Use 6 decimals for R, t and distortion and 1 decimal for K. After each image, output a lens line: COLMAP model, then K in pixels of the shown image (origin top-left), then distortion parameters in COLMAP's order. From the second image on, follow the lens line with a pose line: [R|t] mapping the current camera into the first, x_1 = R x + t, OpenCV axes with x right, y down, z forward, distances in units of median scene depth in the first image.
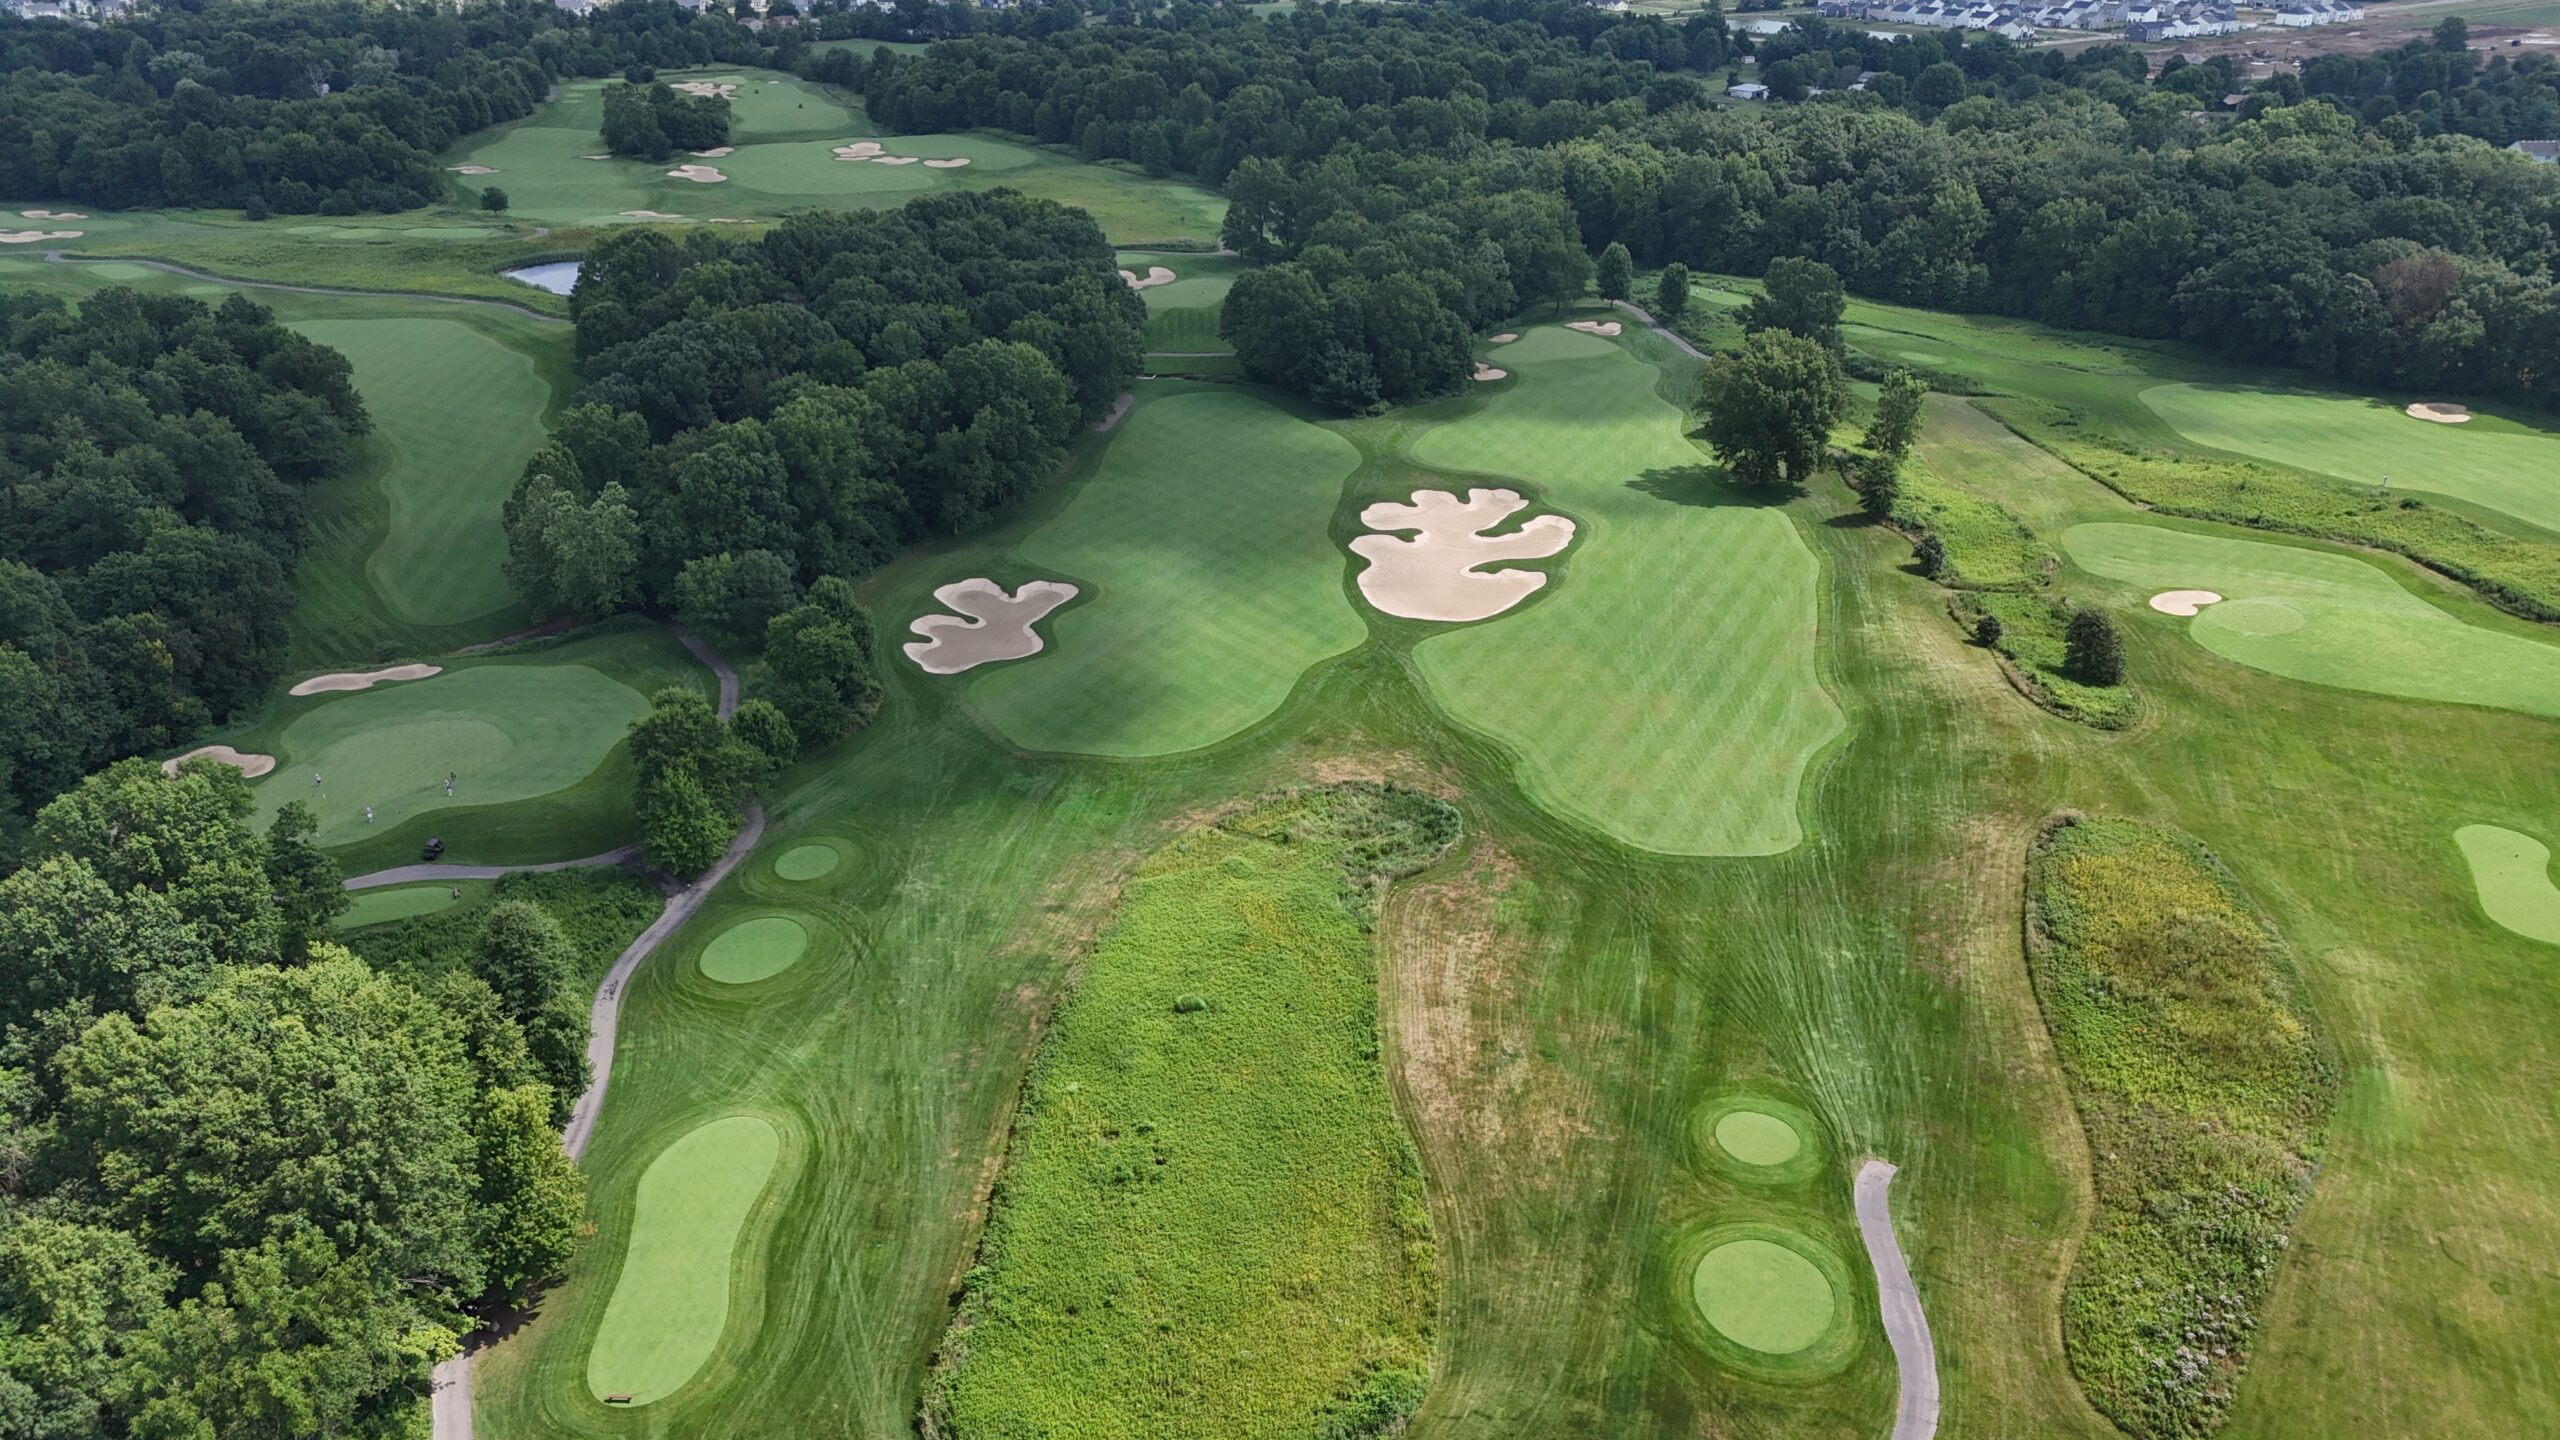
lens RADIAL K [[1884.8, 0, 1251.1], [0, 1884.8, 721.0], [0, 0, 1]] dist [0.080357, -0.066876]
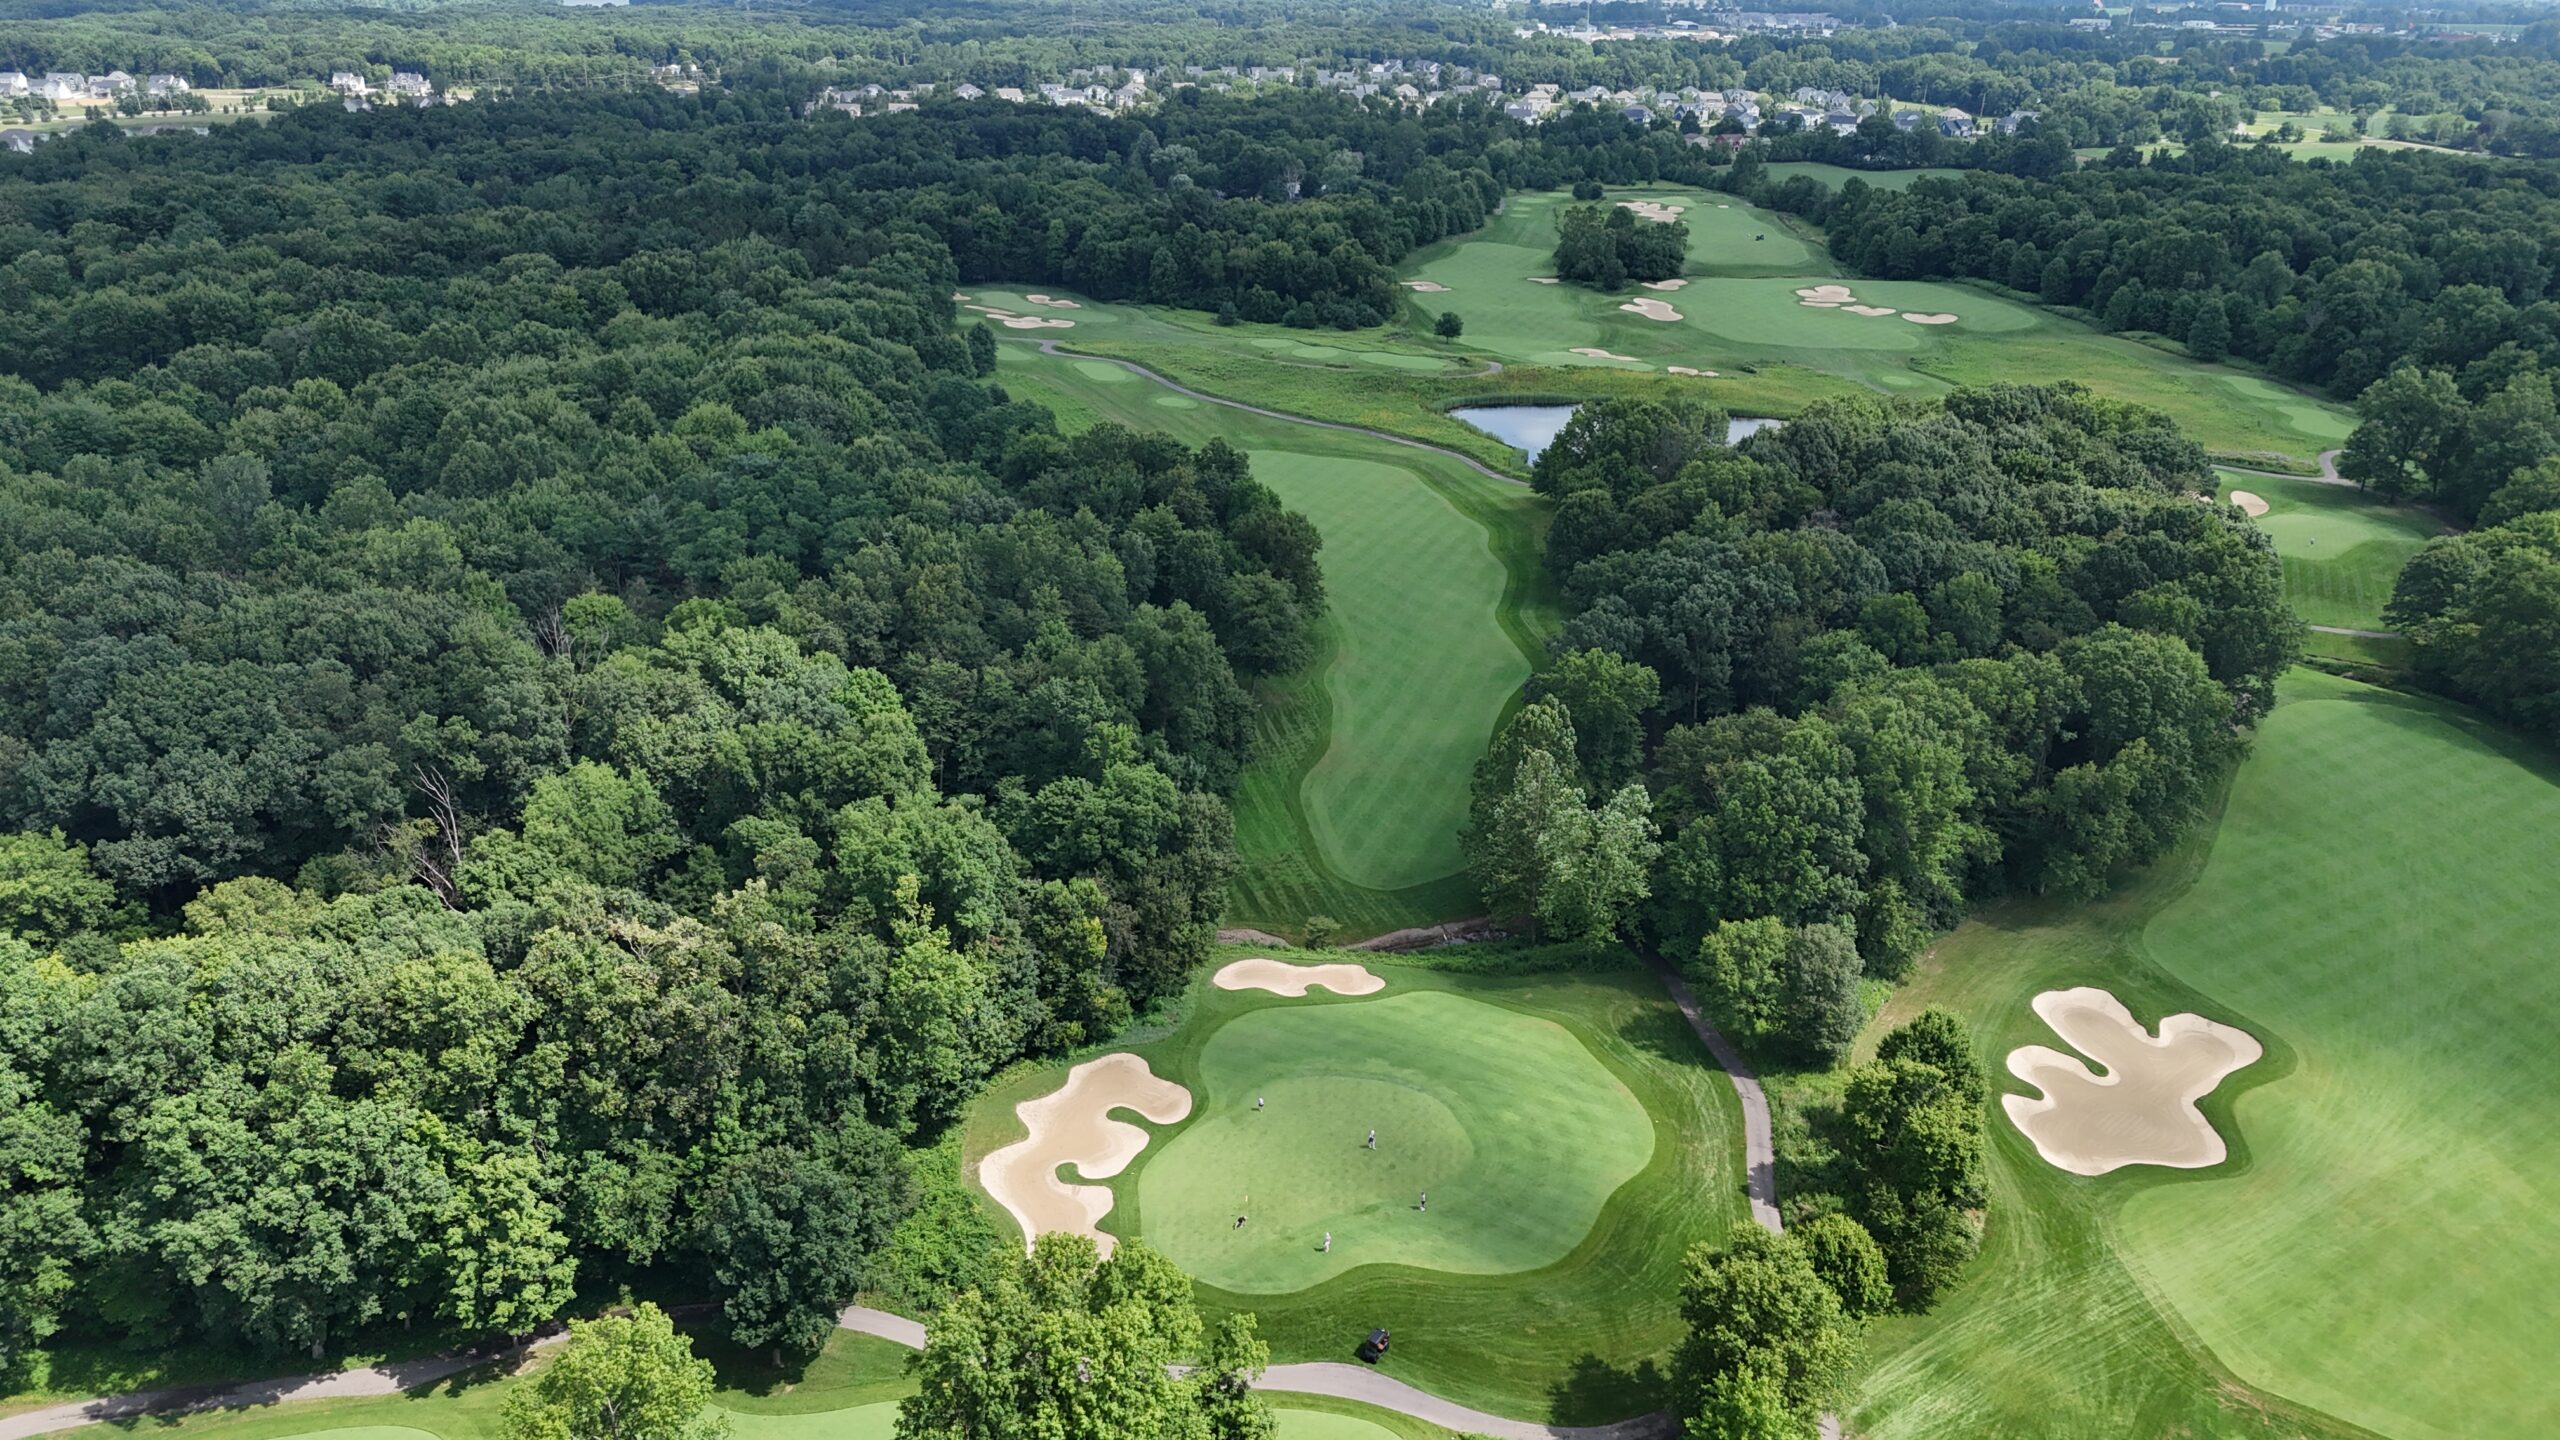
lens RADIAL K [[1884.8, 0, 1251.1], [0, 1884.8, 721.0], [0, 0, 1]] dist [0.080357, -0.066876]
pose [[0.904915, 0.181986, -0.384722, -0.119684], [-0.200507, 0.979658, -0.008208, -0.072134], [0.375402, 0.084567, 0.922996, 0.153761]]
